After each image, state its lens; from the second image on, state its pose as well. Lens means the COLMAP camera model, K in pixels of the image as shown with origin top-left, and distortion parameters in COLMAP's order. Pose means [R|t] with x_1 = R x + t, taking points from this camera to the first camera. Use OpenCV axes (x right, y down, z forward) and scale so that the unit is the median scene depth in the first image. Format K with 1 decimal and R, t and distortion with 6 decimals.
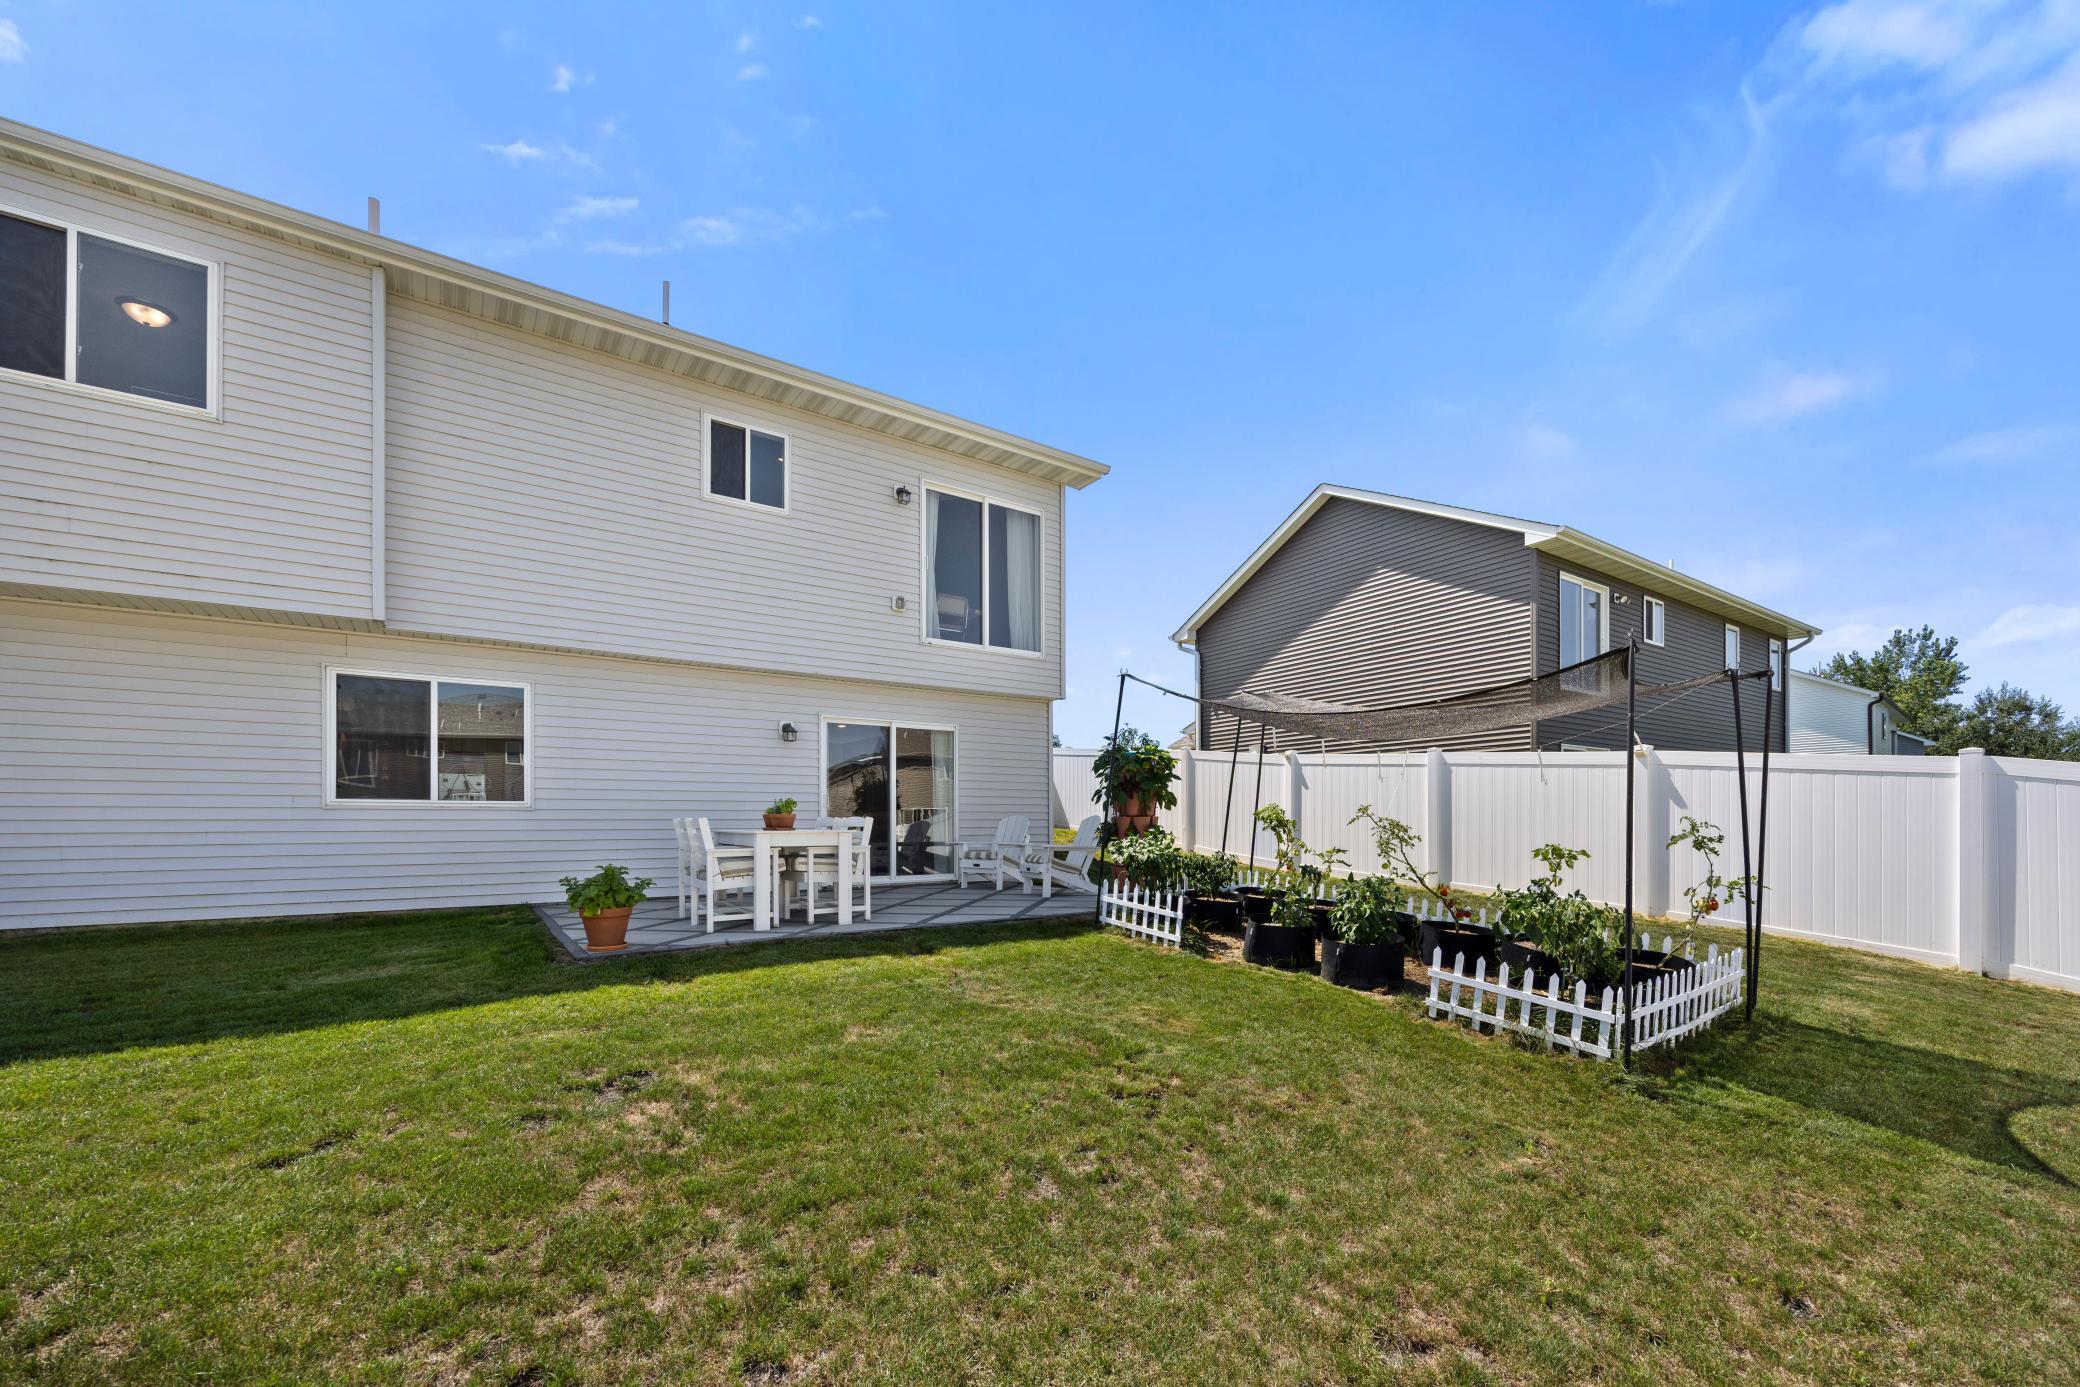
lens RADIAL K [[837.8, 0, 1040.2], [0, 837.8, 862.7], [0, 0, 1]] dist [-0.002148, -0.000414]
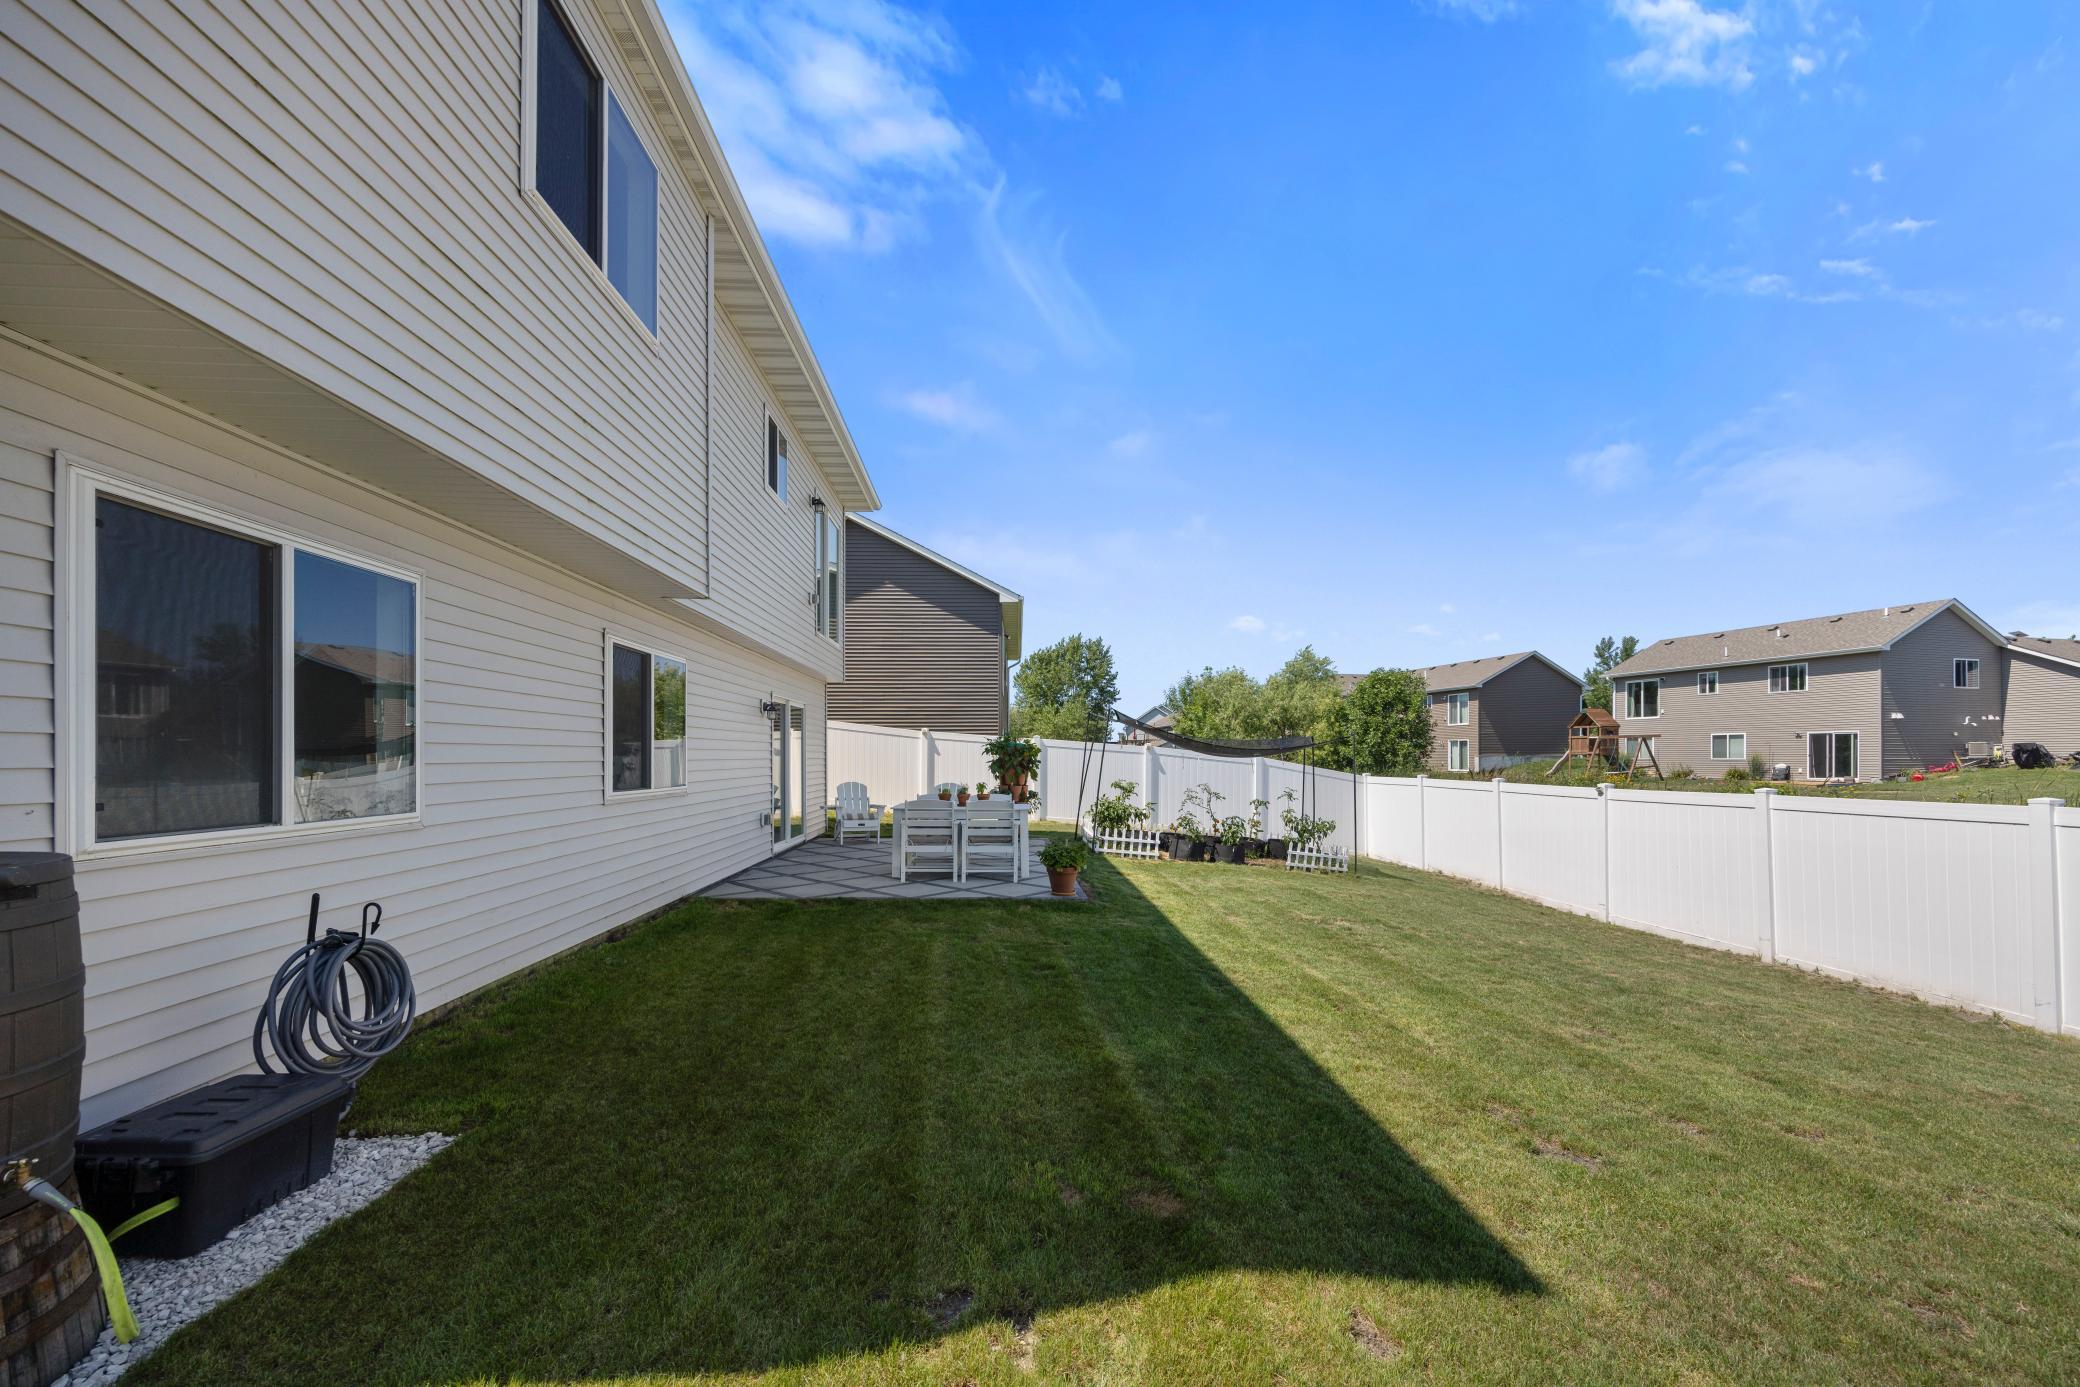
lens RADIAL K [[810.1, 0, 1050.5], [0, 810.1, 756.2], [0, 0, 1]] dist [0.000013, 0.000045]
pose [[0.506705, 0.006467, 0.862095, -1.171501], [0.032357, 0.999125, -0.026513, -0.068880], [-0.861512, 0.041328, 0.506052, 0.201152]]
